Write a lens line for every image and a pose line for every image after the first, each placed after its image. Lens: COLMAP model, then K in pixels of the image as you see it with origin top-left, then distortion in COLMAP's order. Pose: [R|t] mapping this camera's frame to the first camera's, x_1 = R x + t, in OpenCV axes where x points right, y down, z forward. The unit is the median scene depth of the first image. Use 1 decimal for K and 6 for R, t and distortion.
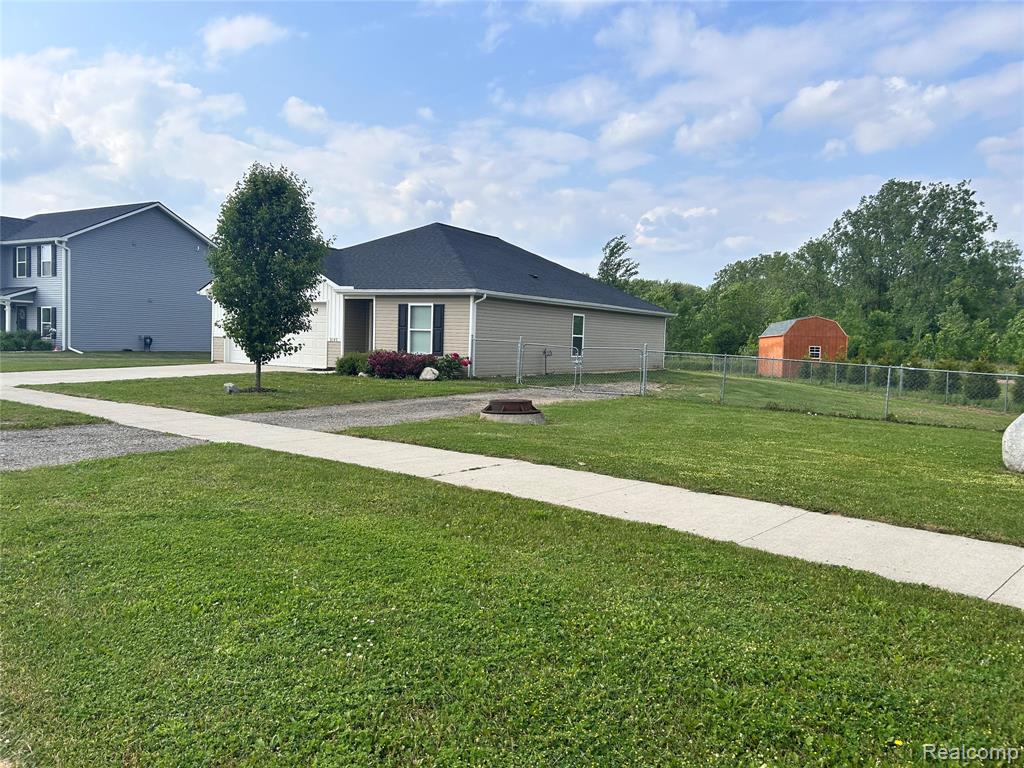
lens RADIAL K [[756.1, 0, 514.8], [0, 756.1, 383.6], [0, 0, 1]] dist [0.115215, -0.274383]
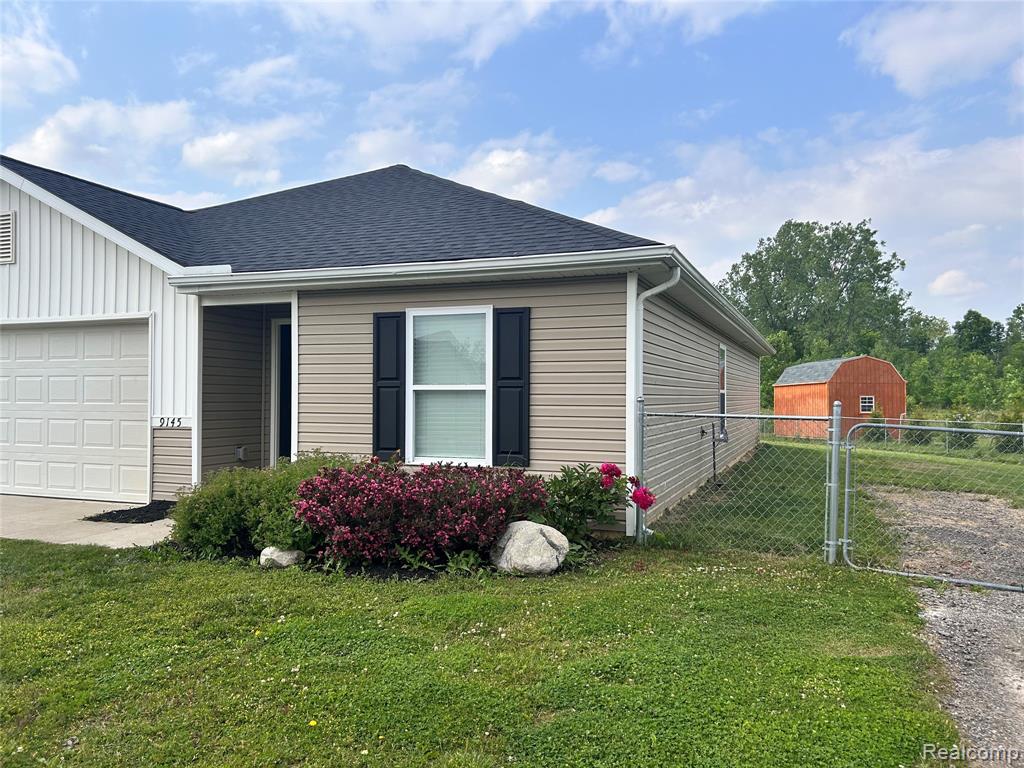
lens RADIAL K [[762.1, 0, 509.5], [0, 762.1, 380.7], [0, 0, 1]] dist [0.033577, -0.006591]
pose [[0.985161, -0.024208, 0.169915, -0.146036], [0.036793, 0.996775, -0.071317, -0.046934], [-0.167641, 0.076510, 0.982875, 0.634834]]
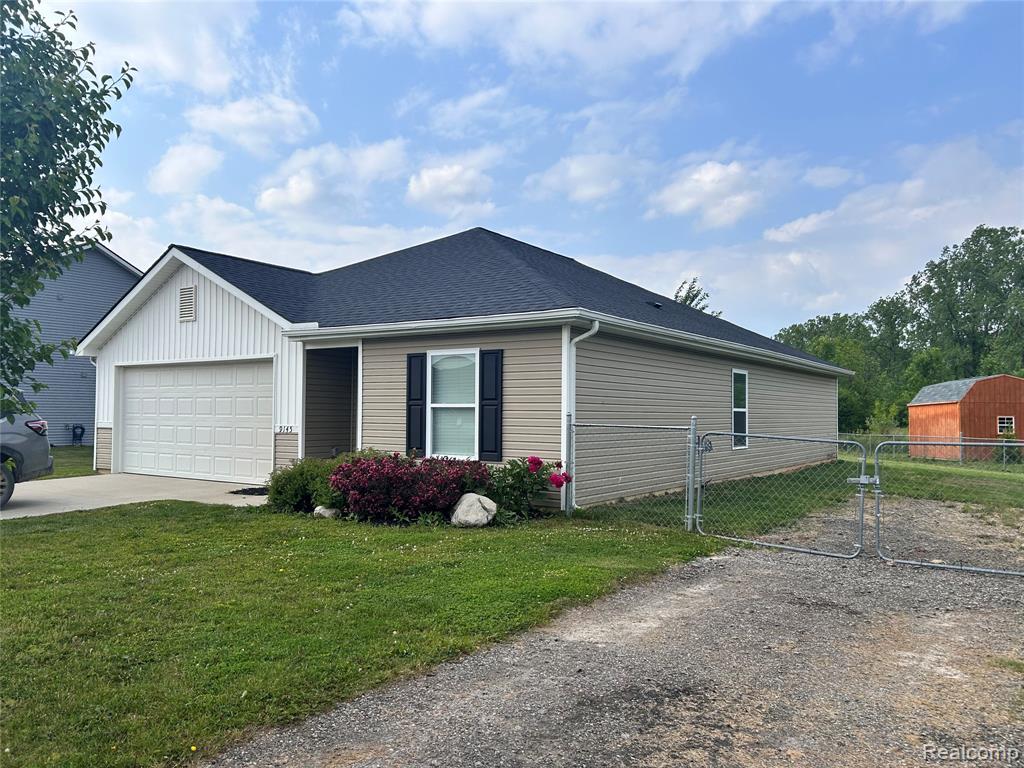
lens RADIAL K [[762.1, 0, 509.5], [0, 762.1, 380.7], [0, 0, 1]] dist [0.033577, -0.006591]
pose [[0.998299, -0.025771, -0.052292, -0.060825], [0.020319, 0.994554, -0.102223, -0.035497], [0.054641, 0.100987, 0.993386, 0.502550]]
